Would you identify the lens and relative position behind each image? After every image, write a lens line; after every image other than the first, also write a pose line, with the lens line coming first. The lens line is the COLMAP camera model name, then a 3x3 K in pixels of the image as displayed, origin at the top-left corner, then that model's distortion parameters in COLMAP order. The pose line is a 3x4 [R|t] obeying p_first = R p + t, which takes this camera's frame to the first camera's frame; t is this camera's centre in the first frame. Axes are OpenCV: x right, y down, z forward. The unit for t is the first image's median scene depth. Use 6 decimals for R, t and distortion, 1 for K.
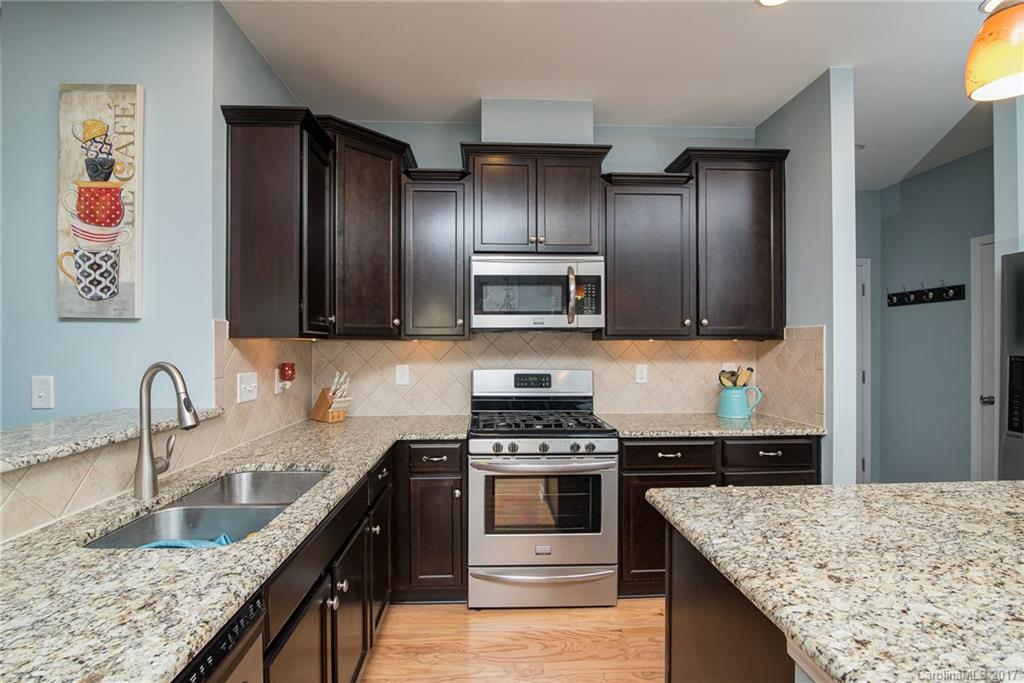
lens RADIAL K [[486.4, 0, 492.1], [0, 486.4, 348.1], [0, 0, 1]] dist [-0.016742, 0.000099]
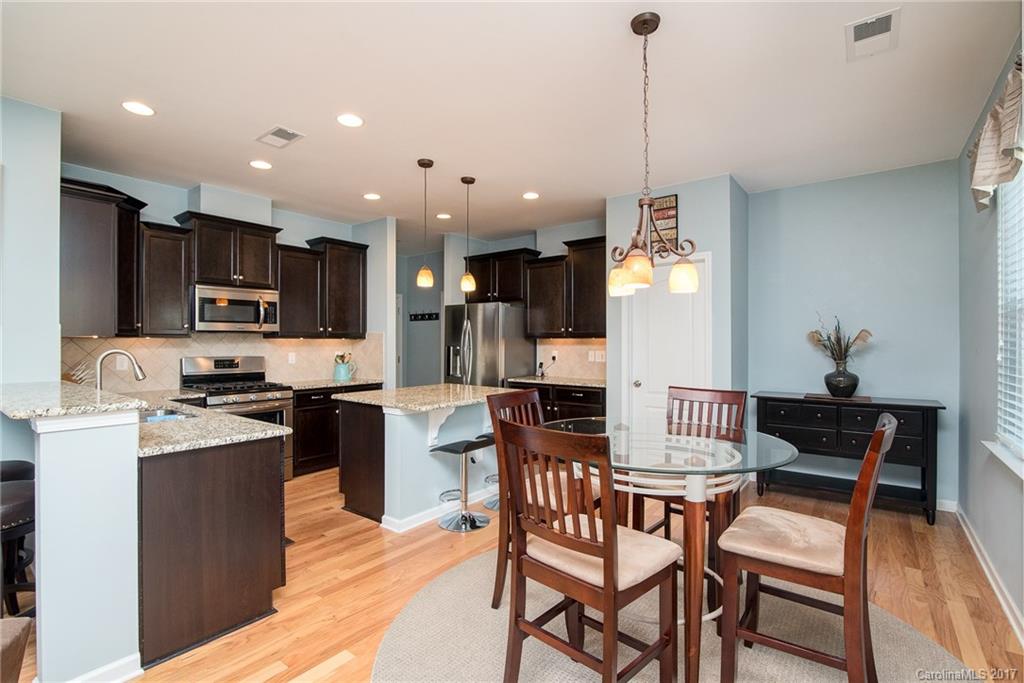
lens RADIAL K [[486.4, 0, 509.2], [0, 486.4, 340.9], [0, 0, 1]] dist [-0.016742, 0.000099]
pose [[0.638037, 0.004242, 0.769994, -0.863925], [0.001667, 0.999975, -0.006890, 0.008858], [-0.770004, 0.005680, 0.638014, -1.131481]]
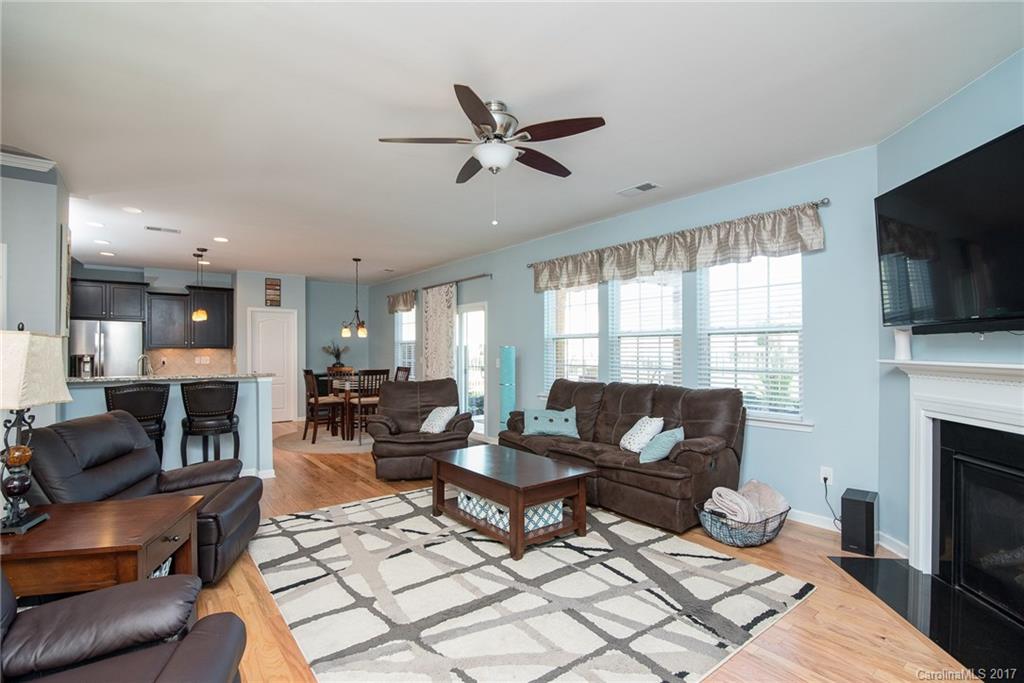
lens RADIAL K [[486.4, 0, 507.0], [0, 486.4, 346.9], [0, 0, 1]] dist [-0.016742, 0.000099]
pose [[-0.570811, 0.010707, 0.821011, -3.745050], [0.006625, 0.999942, -0.008434, 0.014067], [-0.821054, 0.000625, -0.570849, 0.610100]]
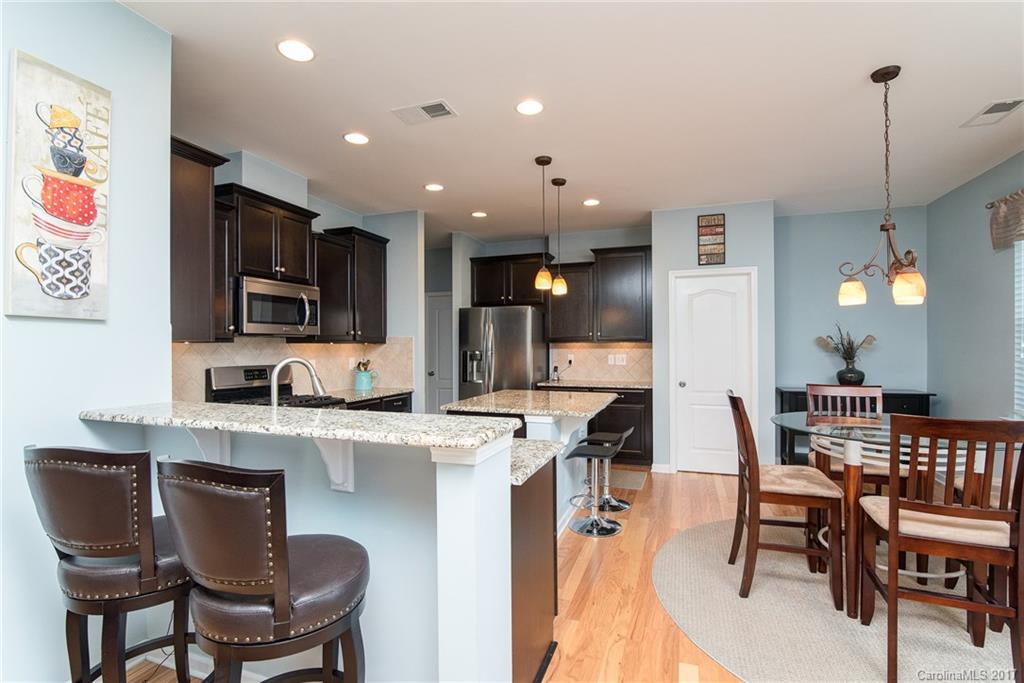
lens RADIAL K [[486.4, 0, 520.2], [0, 486.4, 349.1], [0, 0, 1]] dist [-0.016742, 0.000099]
pose [[0.356683, -0.005646, 0.934209, -1.385732], [0.006884, 0.999970, 0.003415, 0.001721], [-0.934200, 0.005213, 0.356711, -0.175350]]
